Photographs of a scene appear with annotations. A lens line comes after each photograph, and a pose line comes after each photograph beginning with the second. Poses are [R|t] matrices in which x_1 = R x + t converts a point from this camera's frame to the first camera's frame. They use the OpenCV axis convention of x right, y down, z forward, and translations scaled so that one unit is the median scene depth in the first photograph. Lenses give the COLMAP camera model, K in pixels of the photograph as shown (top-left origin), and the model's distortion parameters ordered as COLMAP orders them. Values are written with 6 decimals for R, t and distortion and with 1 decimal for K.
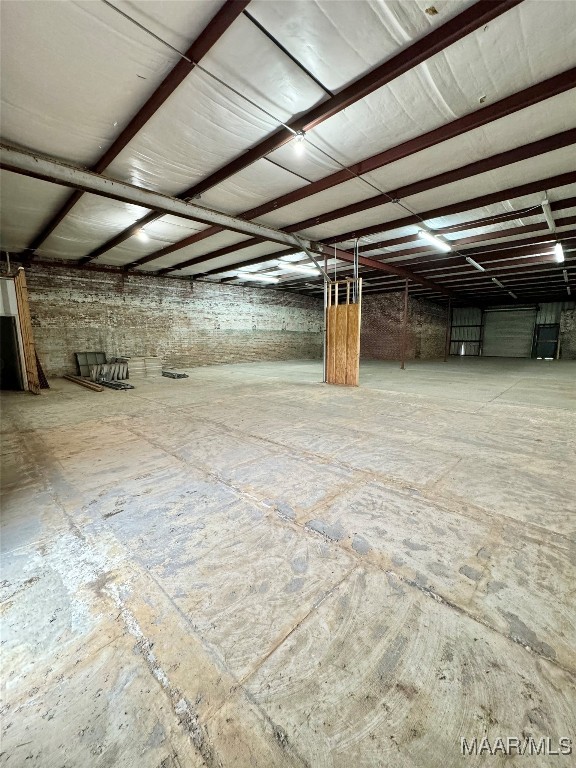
lens RADIAL K [[308.0, 0, 288.0], [0, 308.0, 384.0], [0, 0, 1]] dist [-0.002703, -0.000128]
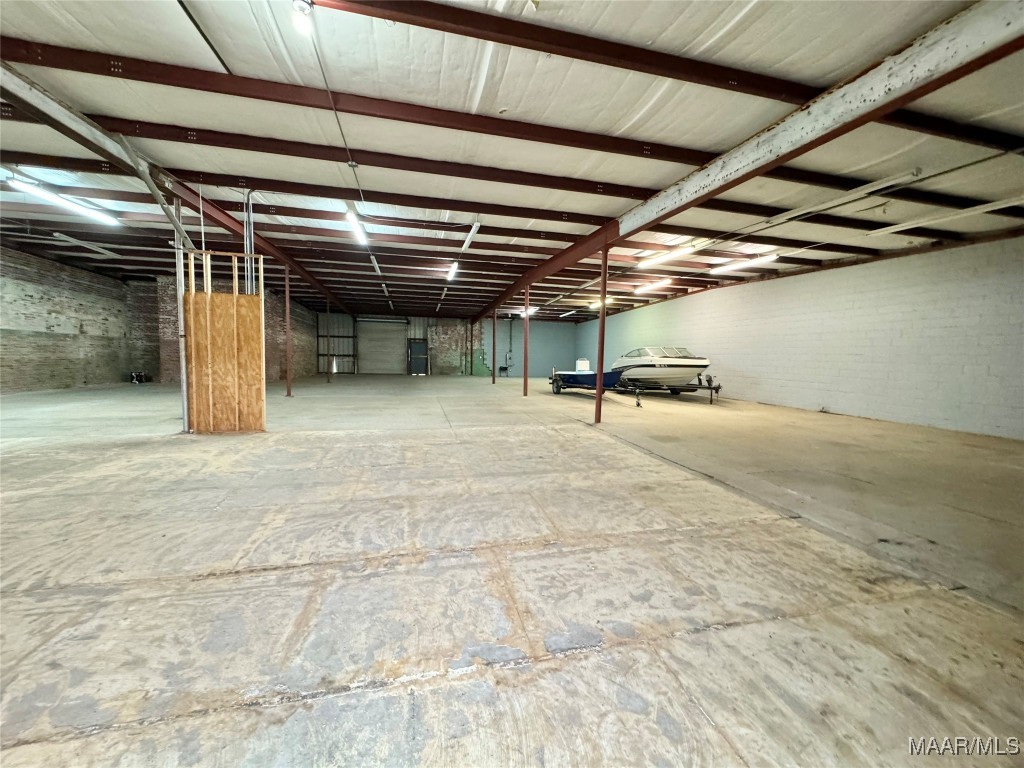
lens RADIAL K [[410.6, 0, 512.0], [0, 410.6, 384.0], [0, 0, 1]] dist [-0.002703, -0.000128]
pose [[0.537468, -0.047664, 0.841936, -0.384521], [0.100839, 0.994870, -0.008050, -0.059846], [-0.837234, 0.089227, 0.539517, 0.307987]]
